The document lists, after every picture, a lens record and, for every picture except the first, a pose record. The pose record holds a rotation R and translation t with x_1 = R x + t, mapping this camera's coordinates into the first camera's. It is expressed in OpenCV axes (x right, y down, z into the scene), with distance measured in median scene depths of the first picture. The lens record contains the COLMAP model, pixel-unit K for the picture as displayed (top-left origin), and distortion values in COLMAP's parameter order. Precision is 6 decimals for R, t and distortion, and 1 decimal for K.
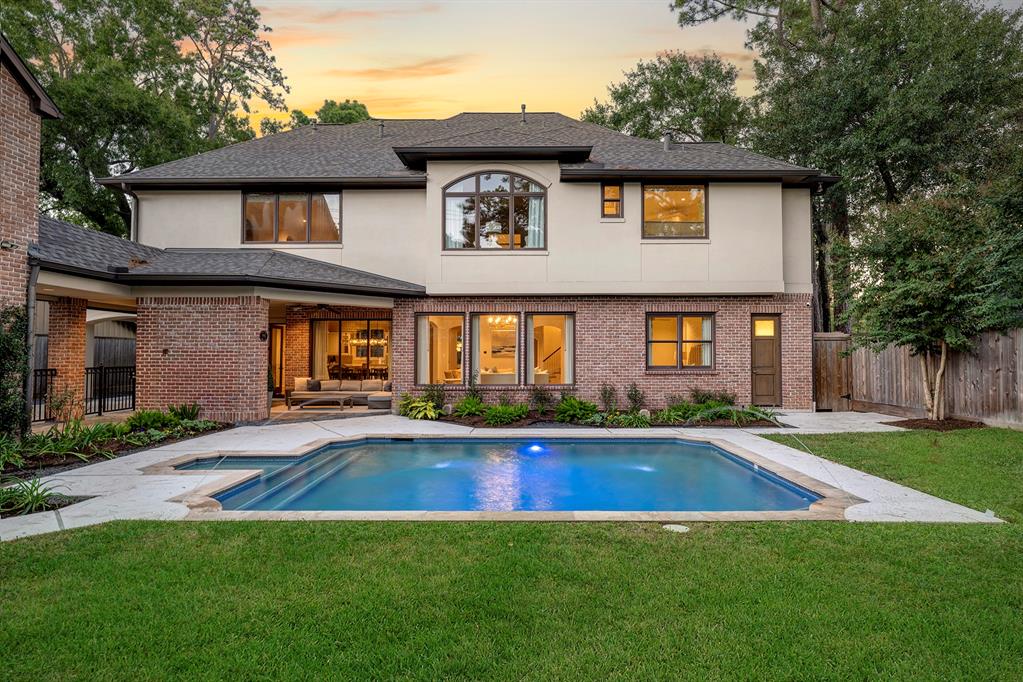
lens RADIAL K [[488.3, 0, 511.5], [0, 488.3, 341.0], [0, 0, 1]] dist [0.000020, 0.000408]
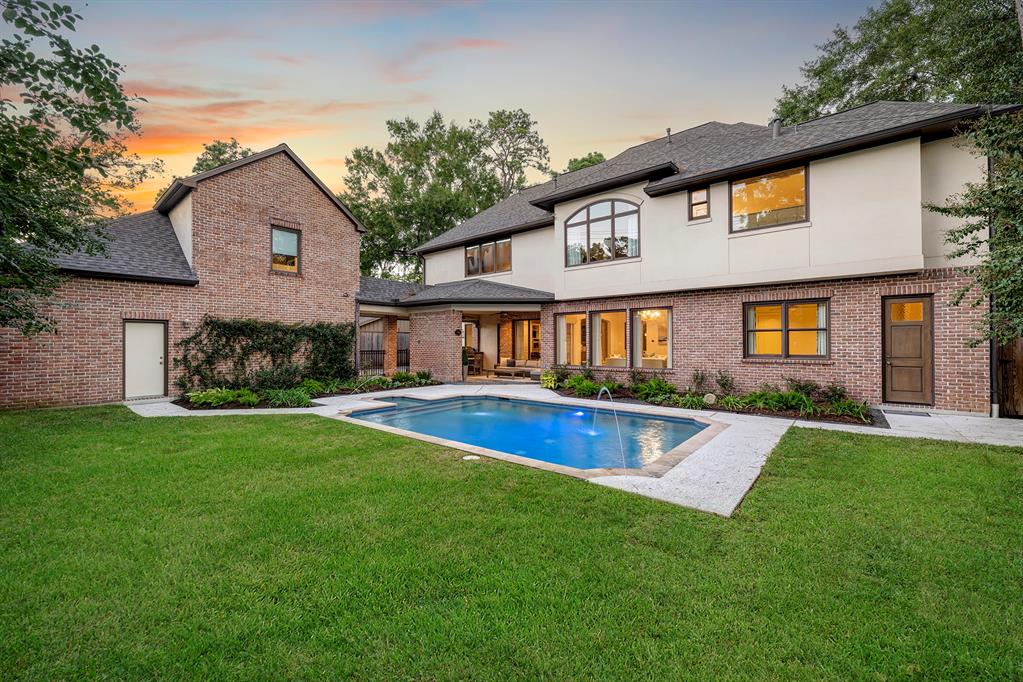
lens RADIAL K [[386.9, 0, 511.5], [0, 386.9, 341.0], [0, 0, 1]] dist [-0.001976, -0.000102]
pose [[0.786066, -0.003451, -0.618133, 0.404705], [0.018775, 0.999656, 0.018294, -0.001524], [0.617857, -0.025985, 0.785861, 0.044035]]
